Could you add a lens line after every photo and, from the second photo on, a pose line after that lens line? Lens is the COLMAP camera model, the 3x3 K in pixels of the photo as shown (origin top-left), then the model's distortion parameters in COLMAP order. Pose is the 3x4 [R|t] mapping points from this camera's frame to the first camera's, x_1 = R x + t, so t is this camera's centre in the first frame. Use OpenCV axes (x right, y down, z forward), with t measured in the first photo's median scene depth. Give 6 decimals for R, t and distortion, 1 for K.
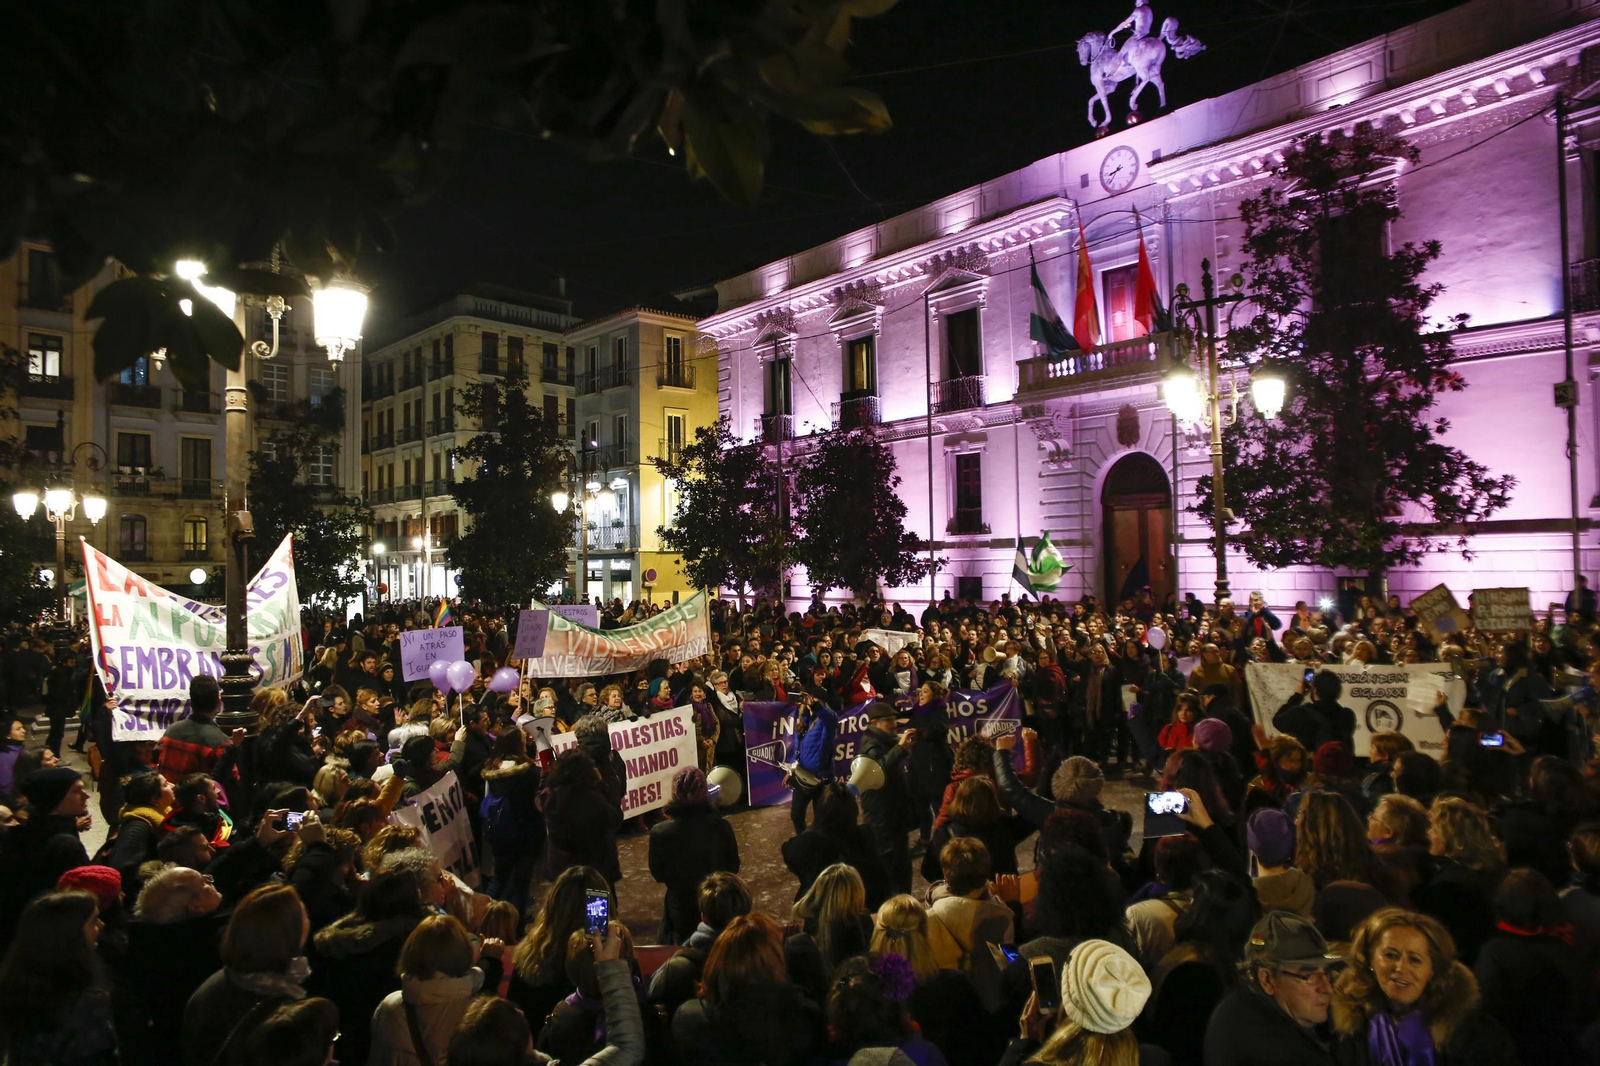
lens RADIAL K [[1214.2, 0, 805.3], [0, 1214.2, 529.5], [0, 0, 1]] dist [-0.089225, 0.078445]
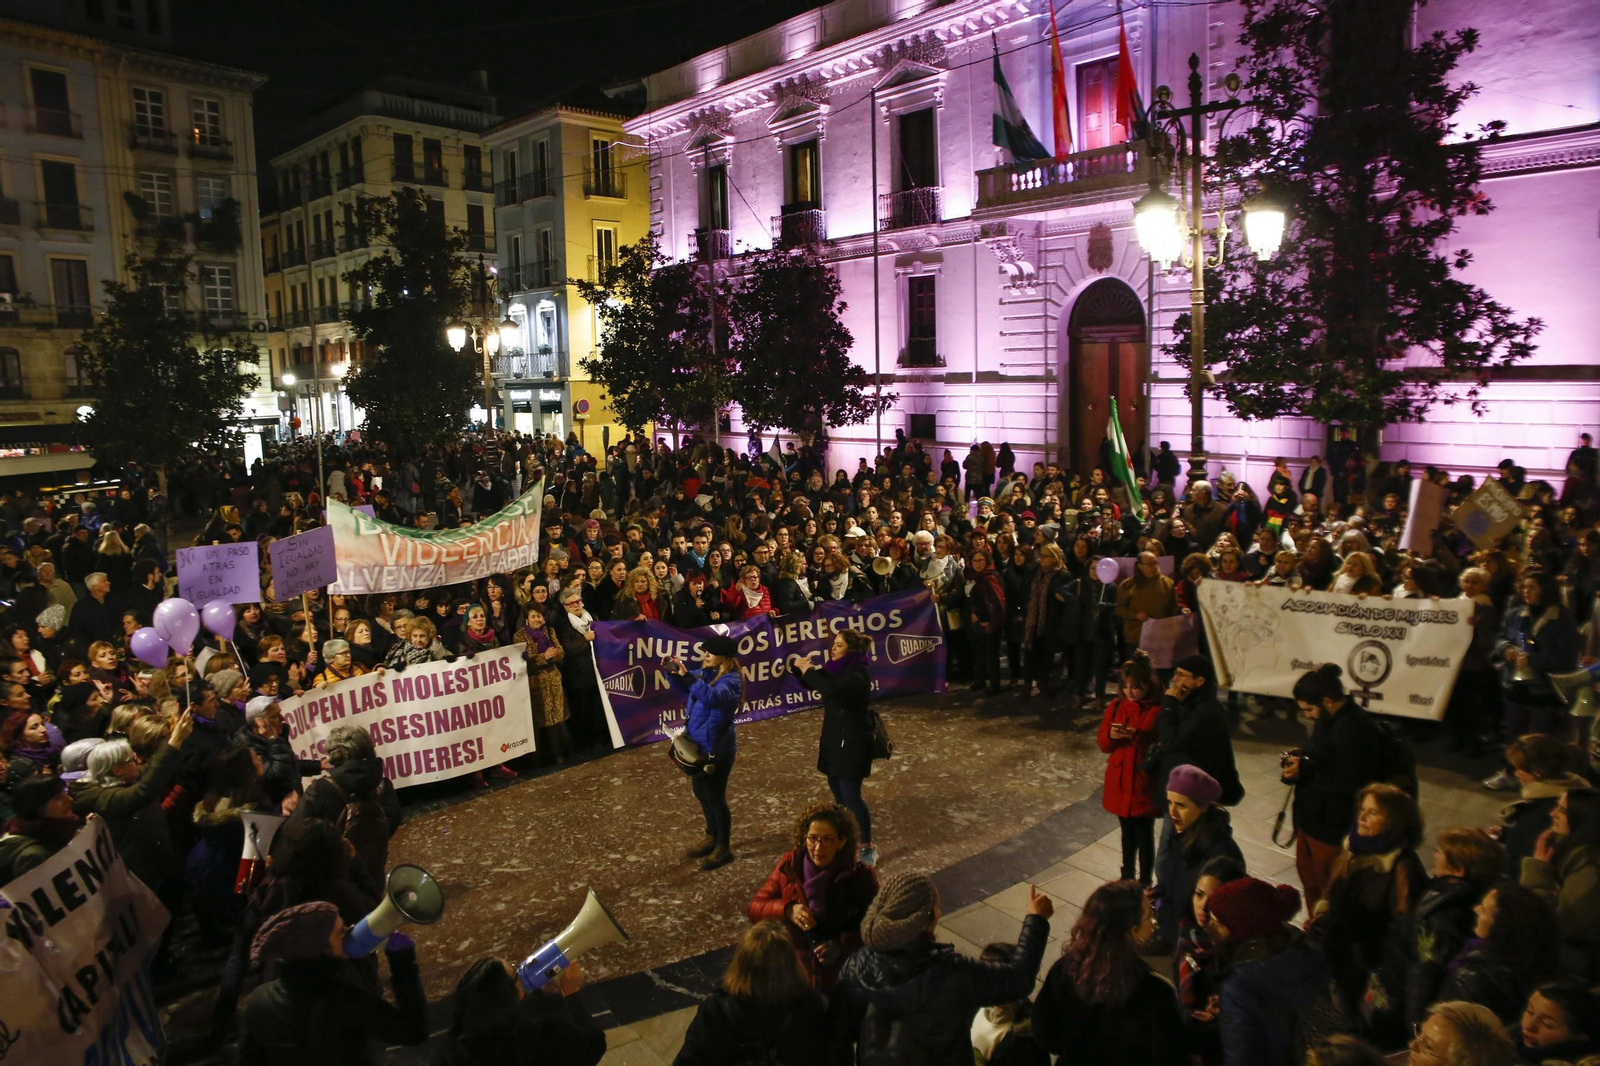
lens RADIAL K [[1214.2, 0, 809.3], [0, 1214.2, 540.3], [0, 0, 1]] dist [-0.089225, 0.078445]
pose [[0.999798, -0.005710, 0.019254, 0.035397], [0.002351, 0.985422, 0.170114, -0.023995], [-0.019944, -0.170034, 0.985236, 0.097307]]
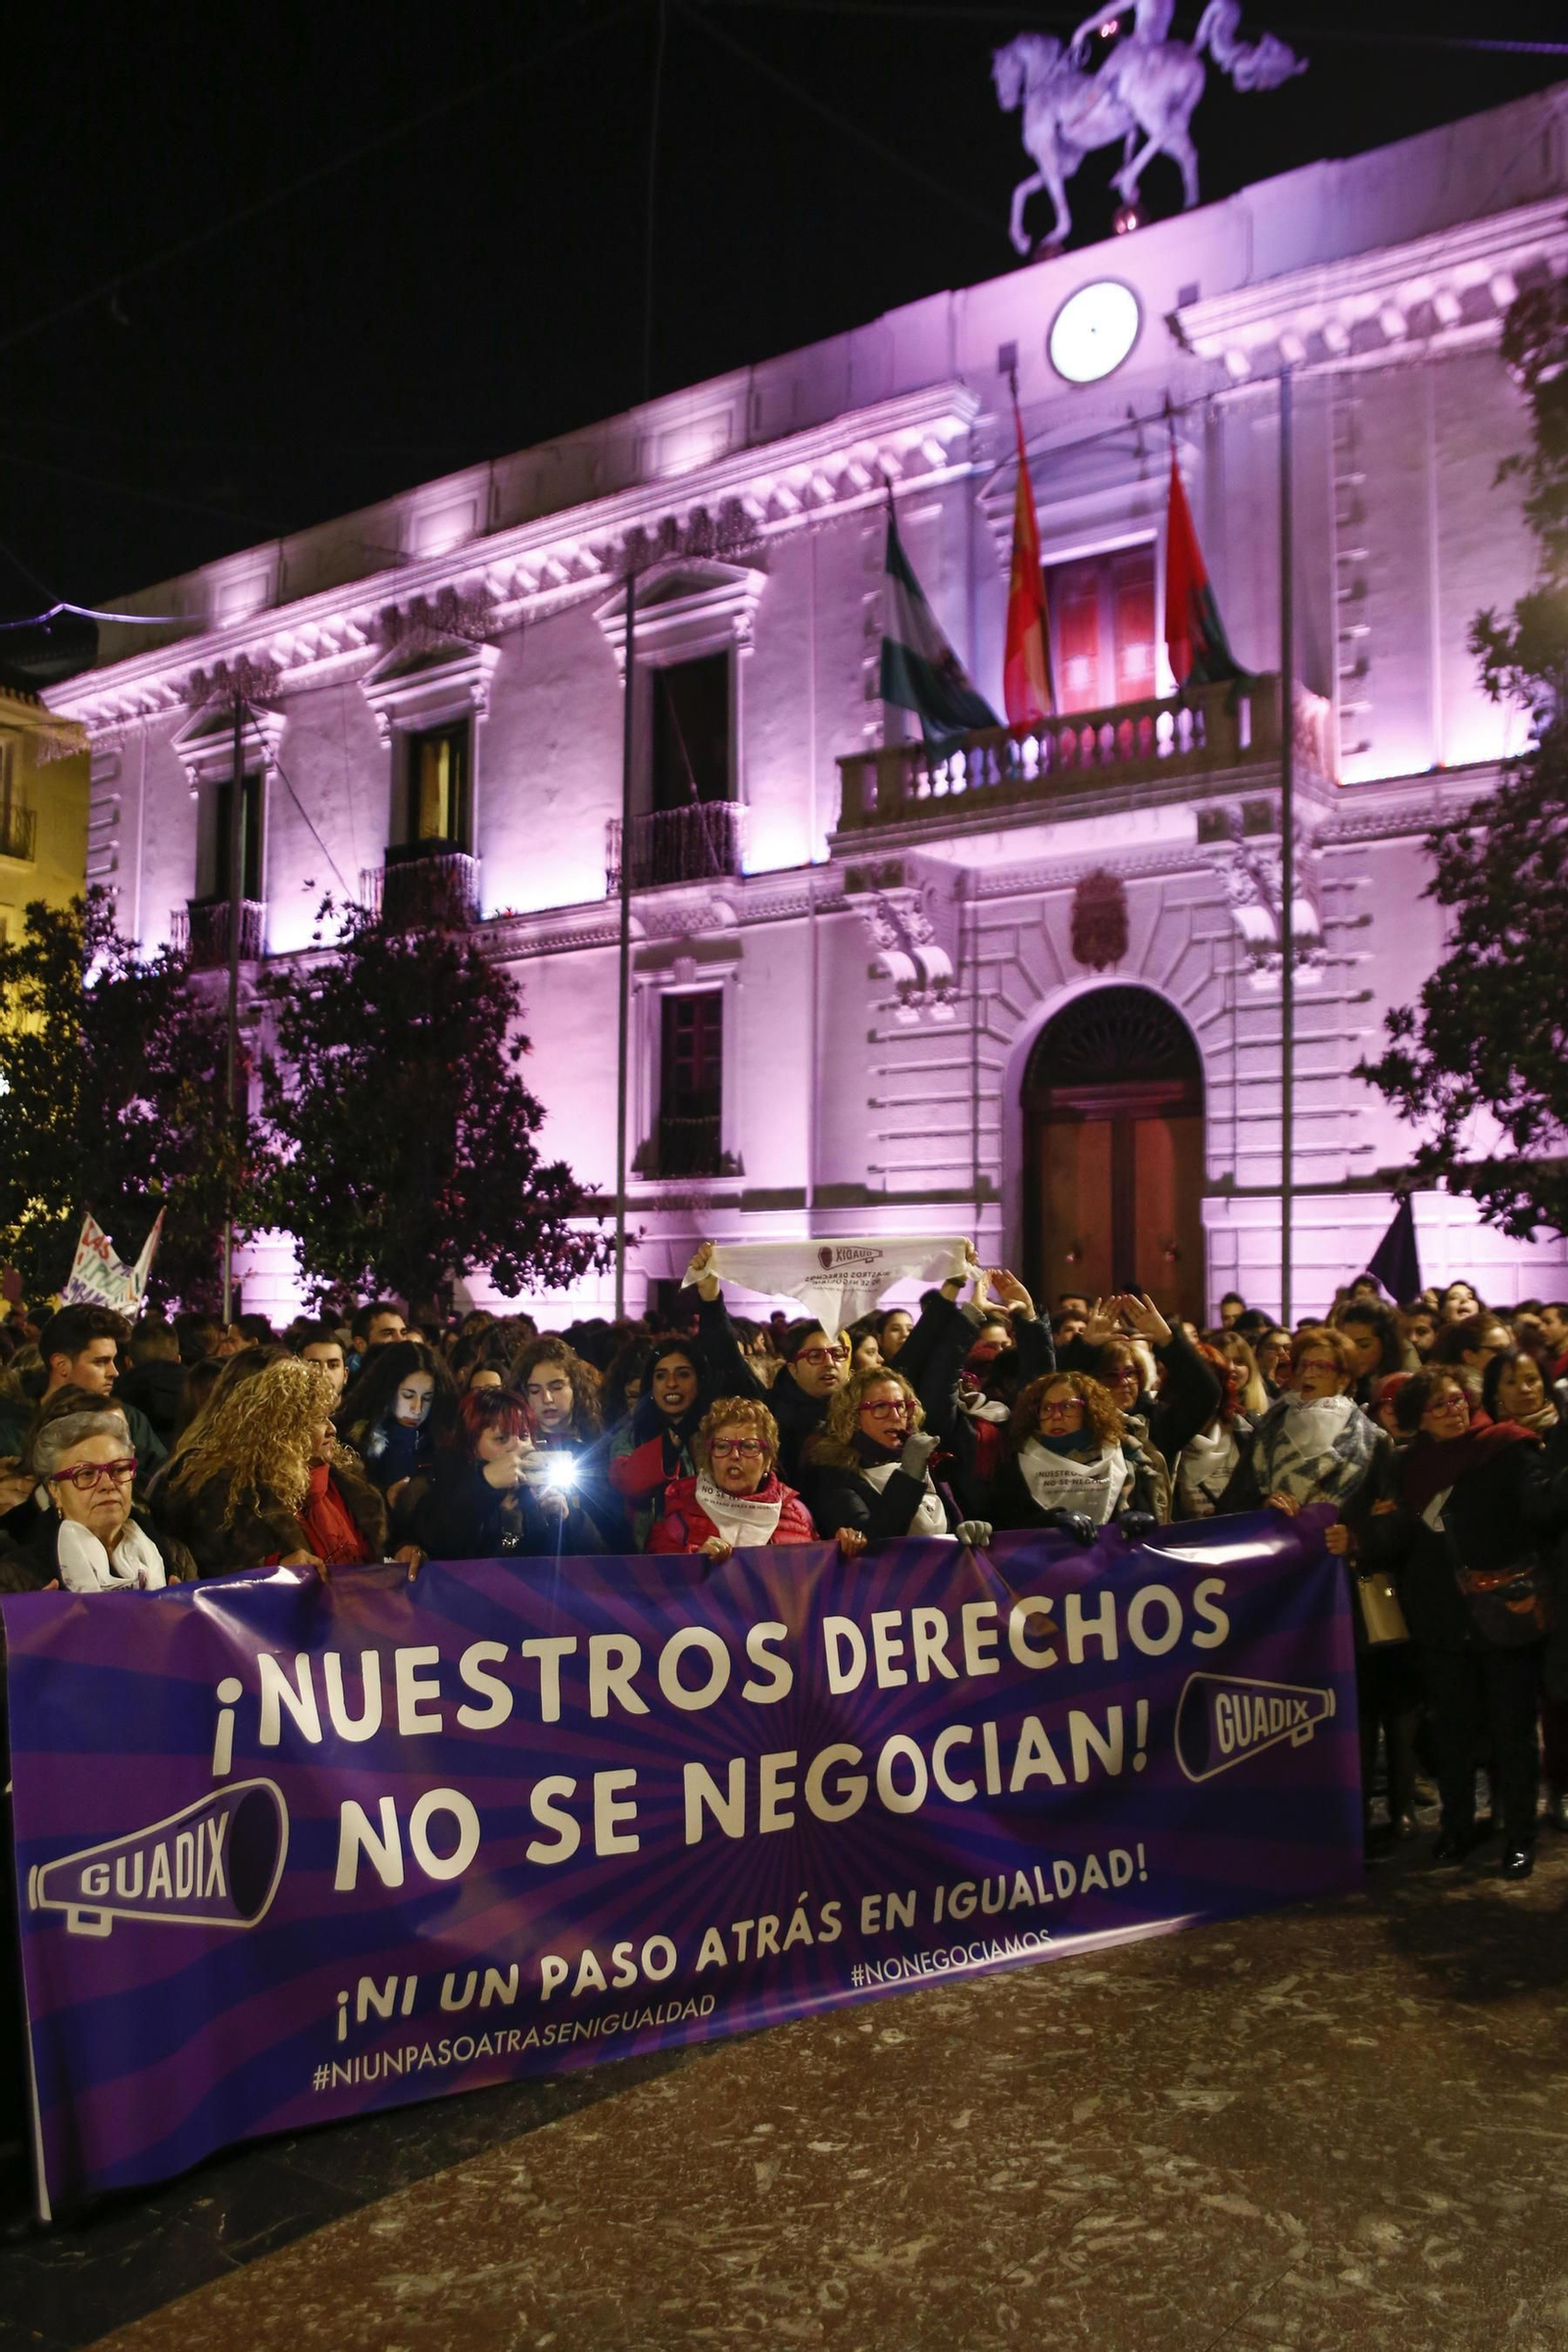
lens RADIAL K [[1784.9, 0, 750.7], [0, 1784.9, 1241.7], [0, 0, 1]] dist [-0.089225, 0.078445]
pose [[0.958818, 0.038711, 0.281371, -0.020158], [-0.030369, 0.998962, -0.033950, 0.049675], [-0.282393, 0.024007, 0.958998, 0.419186]]
